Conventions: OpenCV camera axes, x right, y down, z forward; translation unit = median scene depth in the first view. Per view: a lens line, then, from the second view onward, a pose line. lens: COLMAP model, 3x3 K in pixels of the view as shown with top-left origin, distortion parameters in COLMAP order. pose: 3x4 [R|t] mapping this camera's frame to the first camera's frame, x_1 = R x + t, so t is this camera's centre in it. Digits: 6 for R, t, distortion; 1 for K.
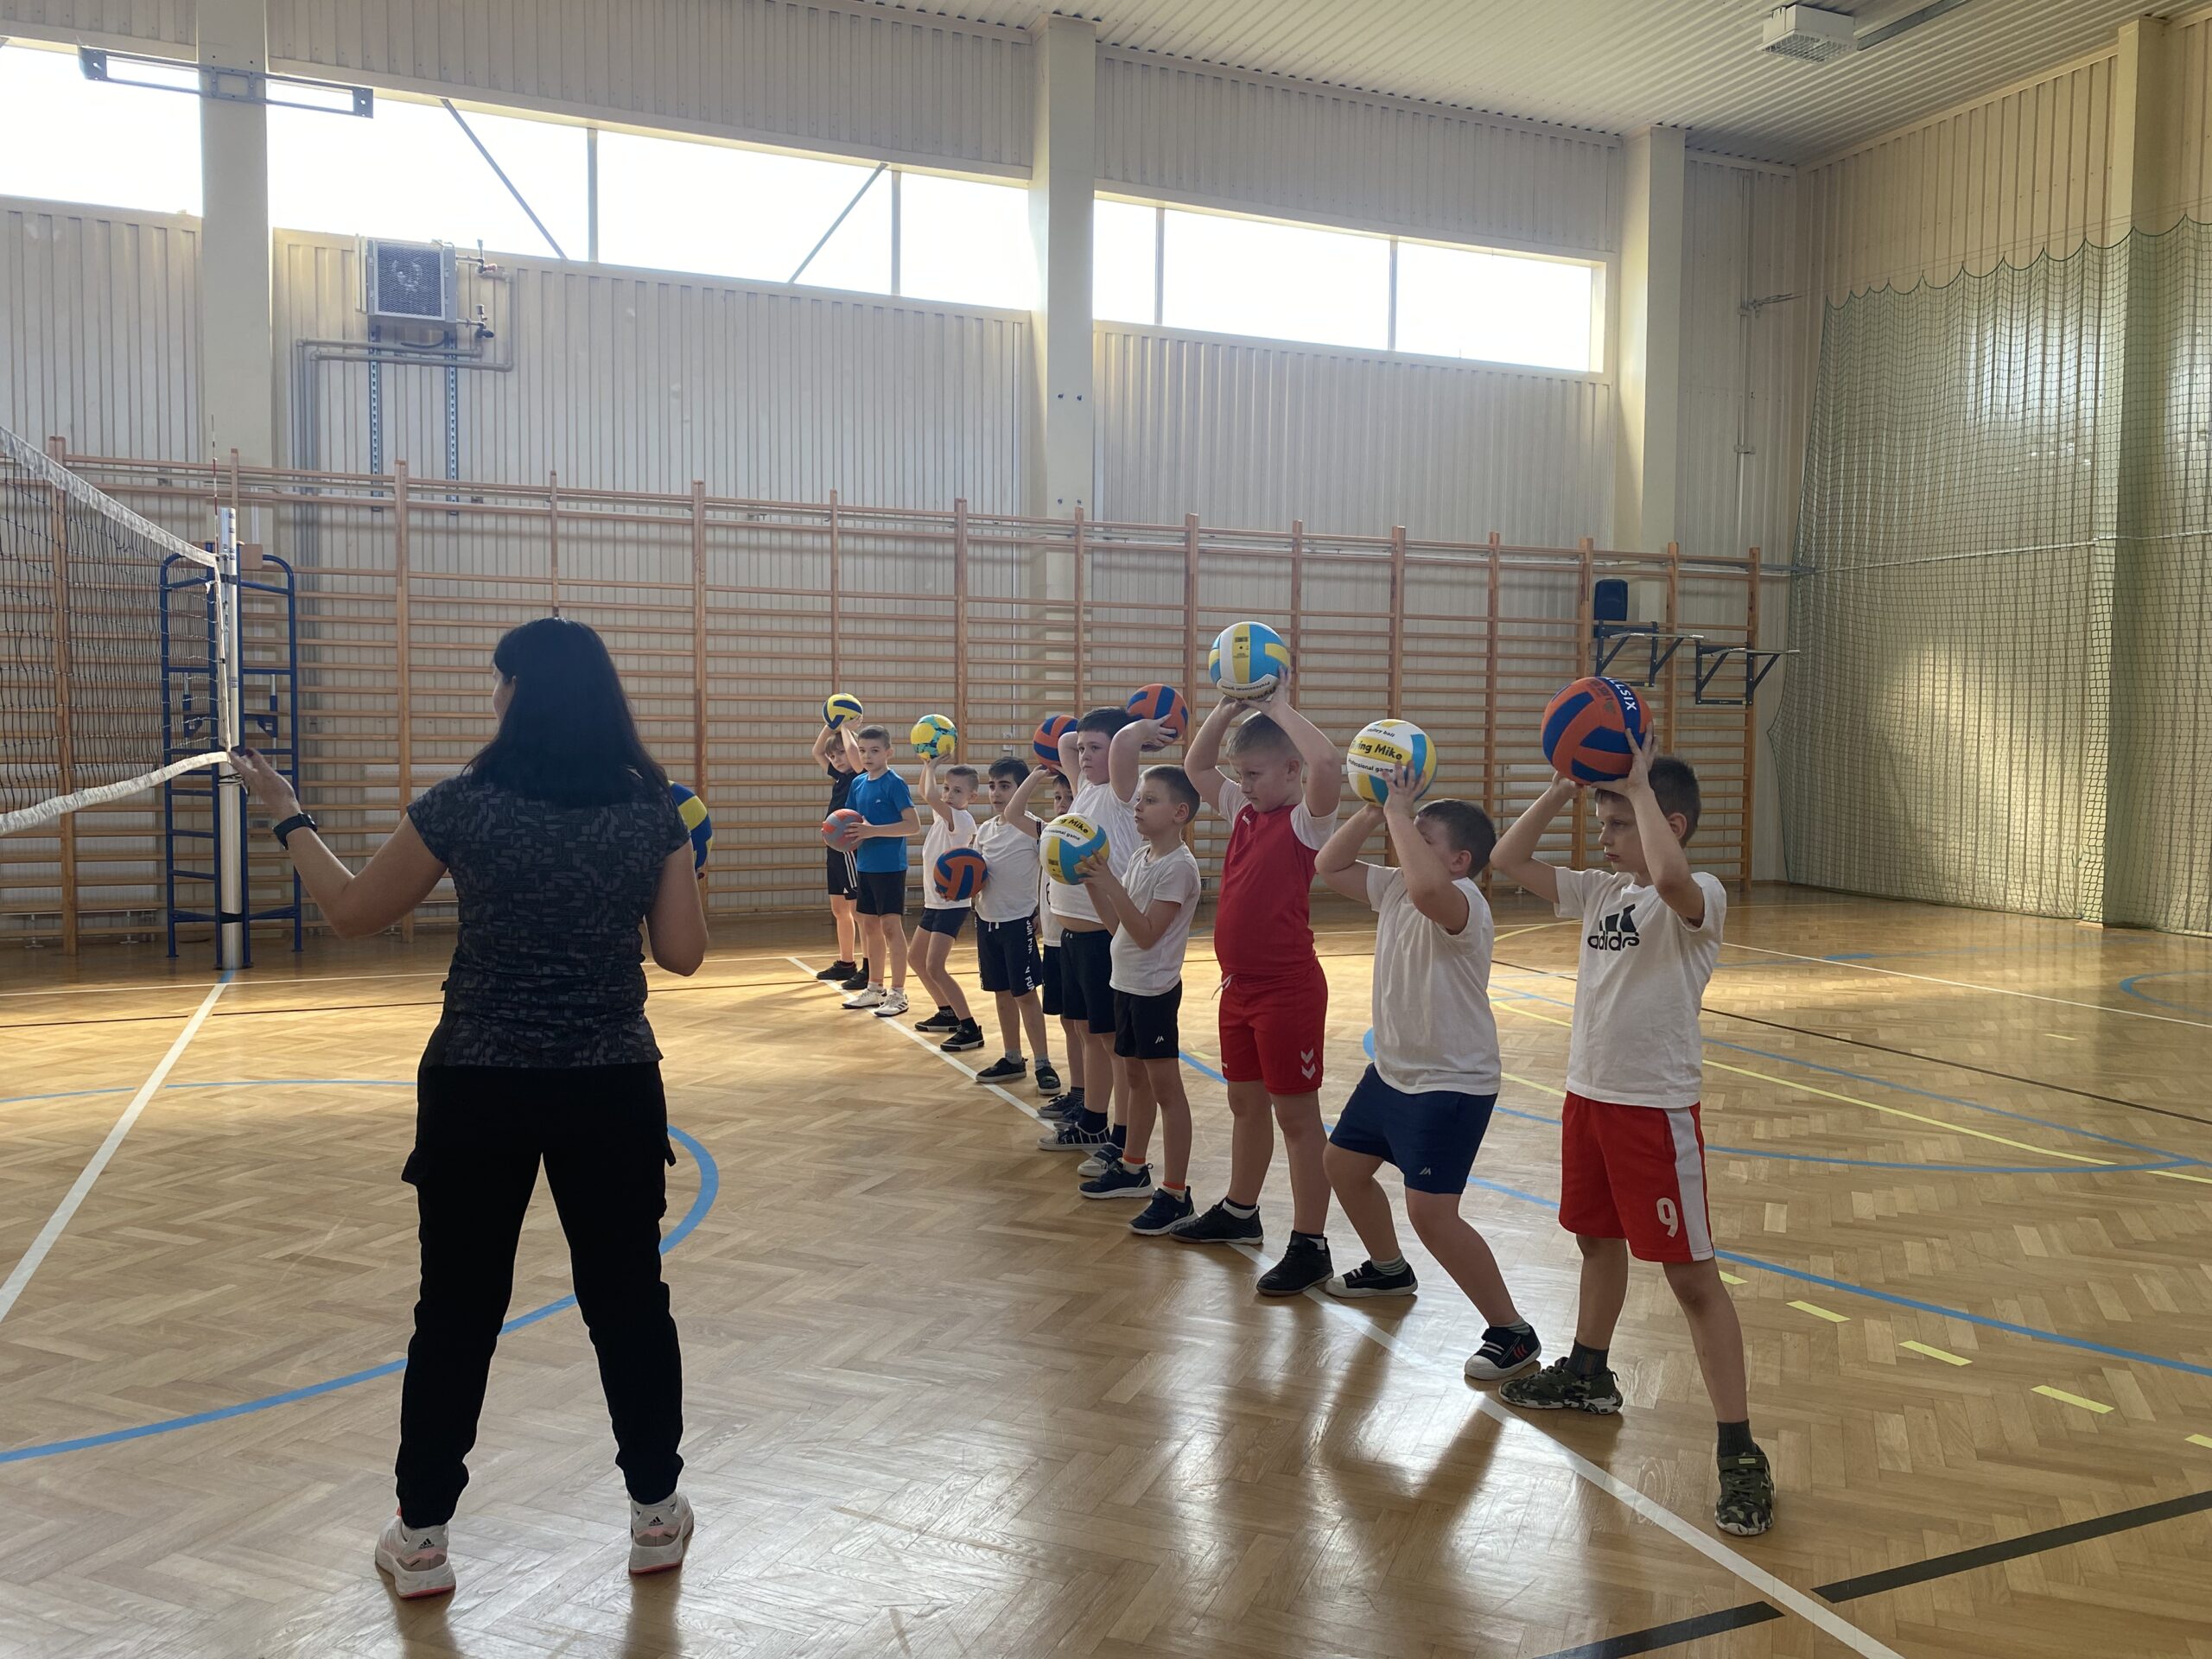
lens RADIAL K [[1686.1, 0, 1103.3], [0, 1686.1, 831.5], [0, 0, 1]] dist [-0.014408, 0.017726]
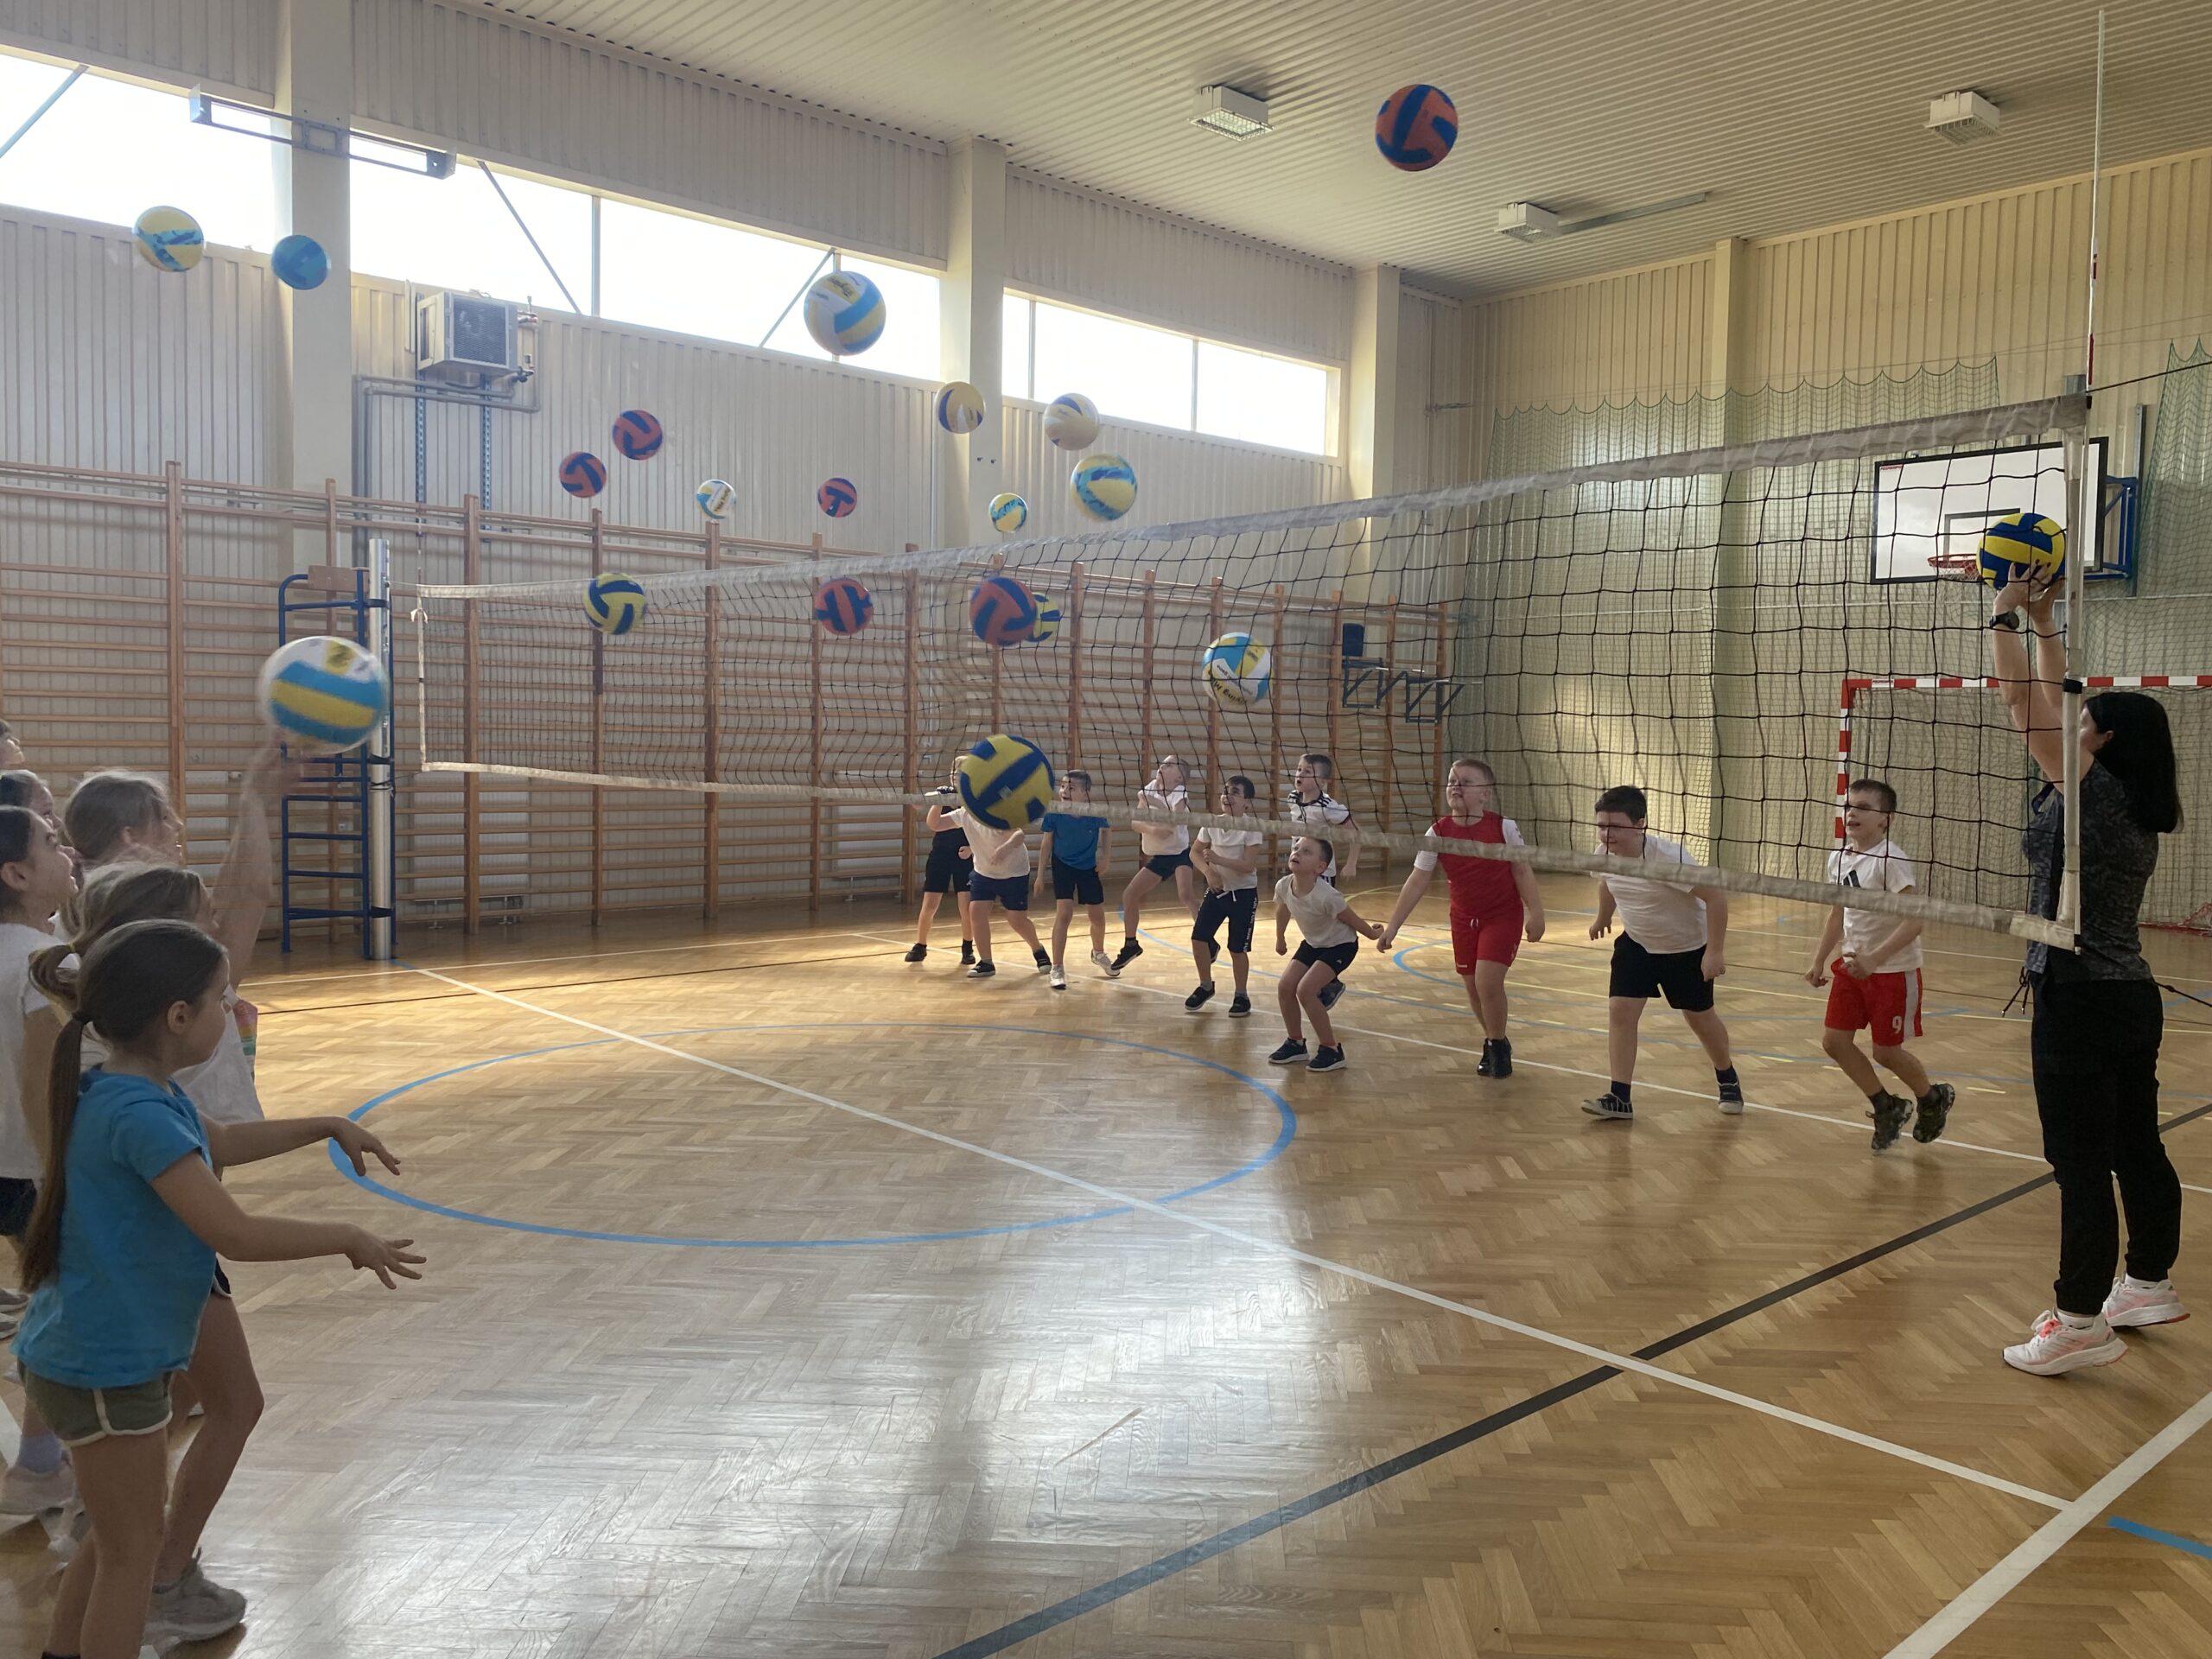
lens RADIAL K [[1686.1, 0, 1098.8], [0, 1686.1, 832.5], [0, 0, 1]] dist [-0.014408, 0.017726]
pose [[0.945462, -0.012437, 0.325494, -0.336288], [0.013495, 0.999908, -0.000995, 0.005315], [-0.325451, 0.005334, 0.945544, -0.143551]]
